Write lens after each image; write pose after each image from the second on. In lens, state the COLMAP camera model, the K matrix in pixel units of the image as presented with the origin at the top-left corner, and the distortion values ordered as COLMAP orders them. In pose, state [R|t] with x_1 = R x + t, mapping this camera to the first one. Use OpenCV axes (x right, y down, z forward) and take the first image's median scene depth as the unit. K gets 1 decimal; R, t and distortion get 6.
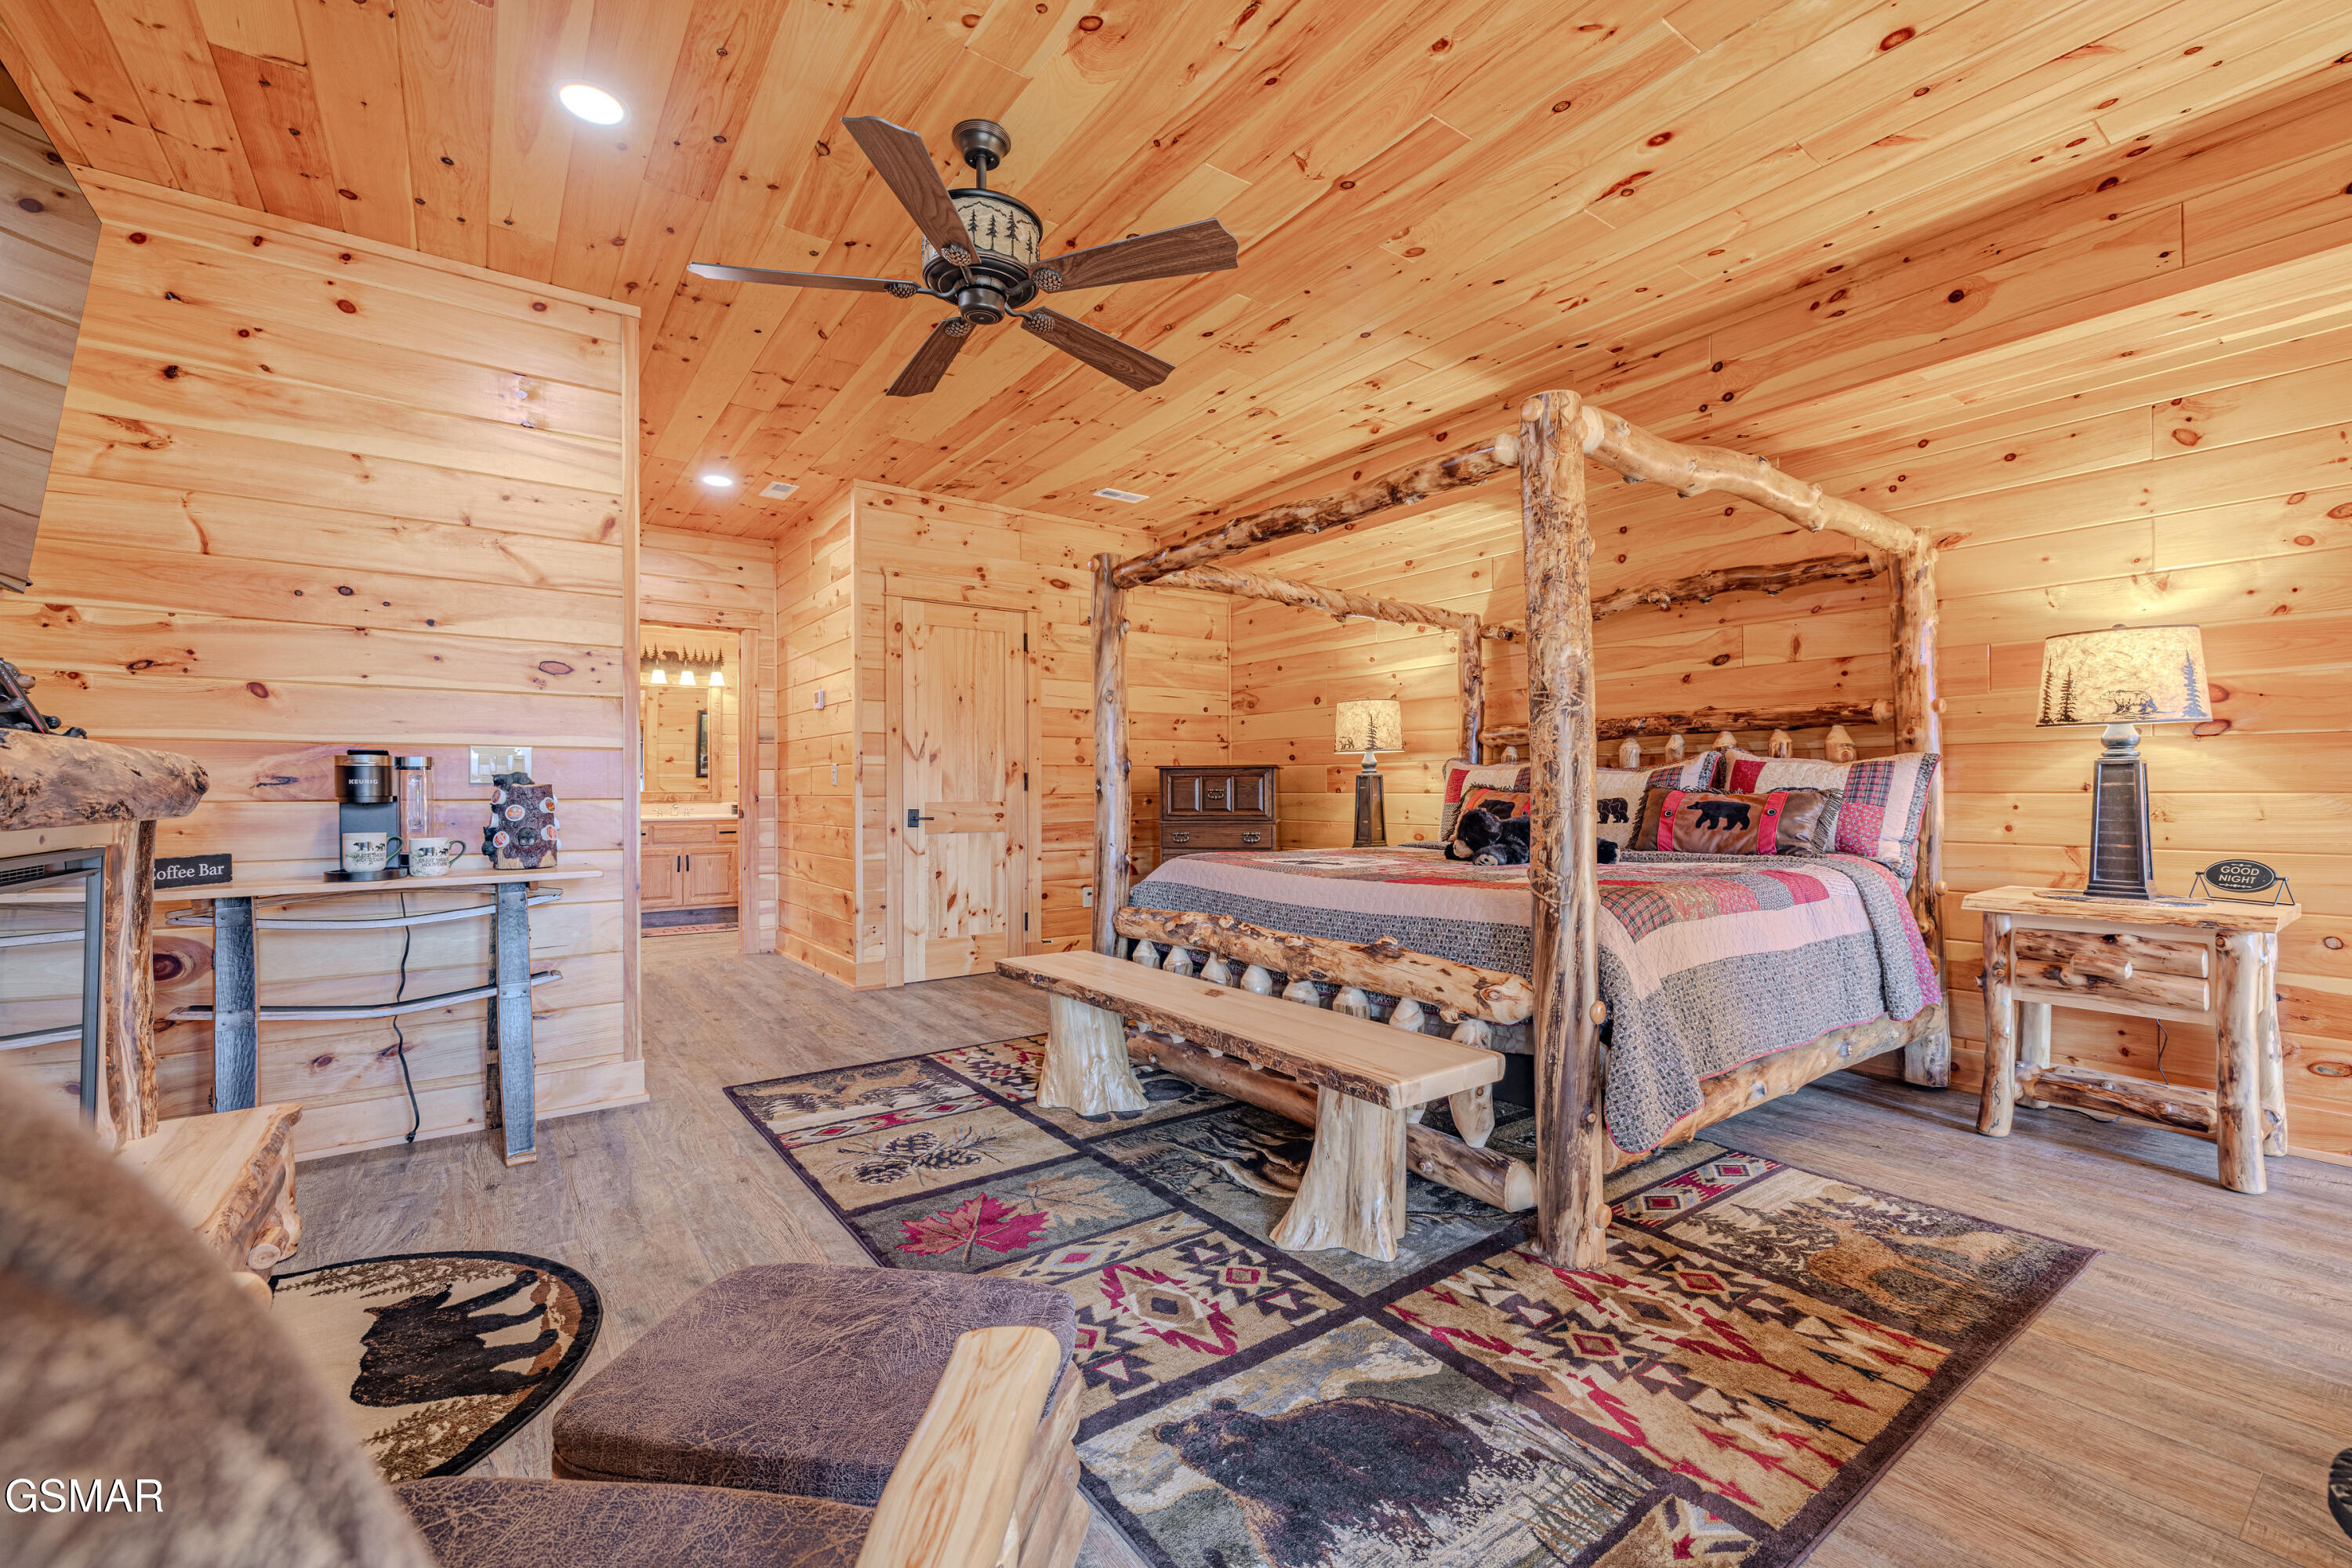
lens RADIAL K [[979.2, 0, 1173.7], [0, 979.2, 797.1], [0, 0, 1]] dist [0.001617, -0.000292]
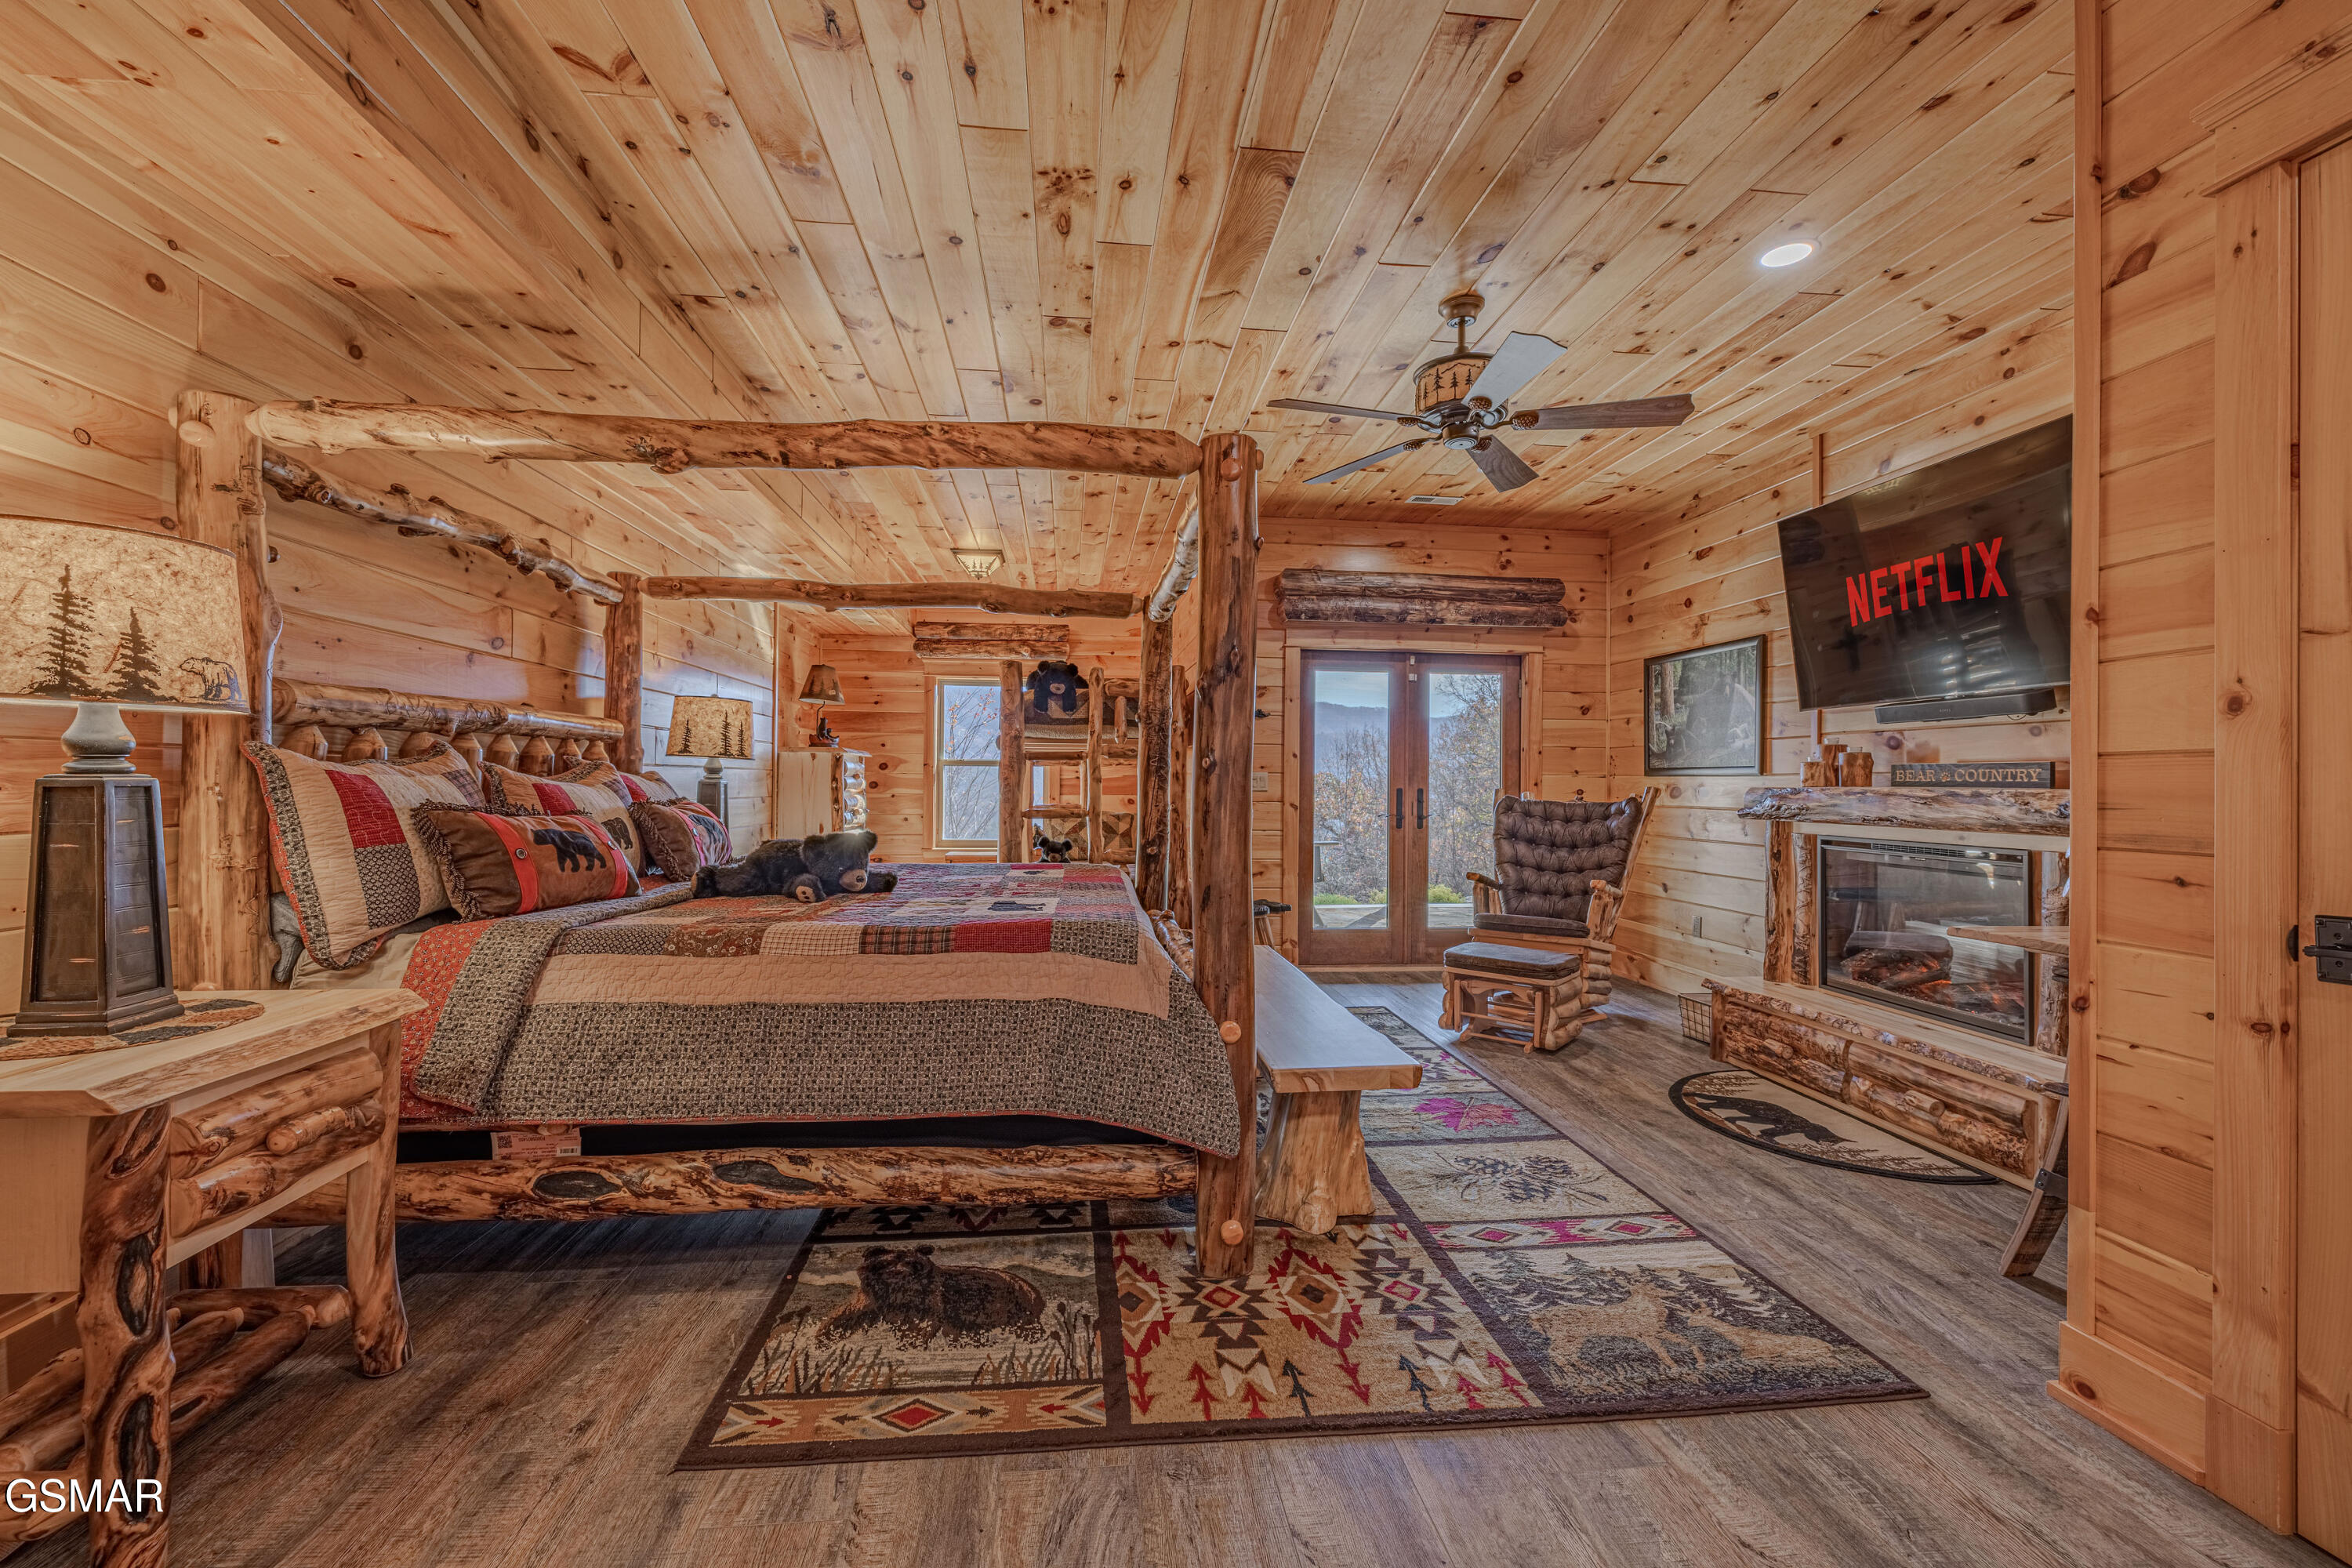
lens RADIAL K [[979.2, 0, 1178.8], [0, 979.2, 780.6], [0, 0, 1]] dist [0.001617, -0.000292]
pose [[-0.869227, -0.003571, 0.494400, -0.411823], [-0.006566, 0.999969, -0.004320, -0.032207], [-0.494370, -0.007002, -0.869224, 1.857643]]
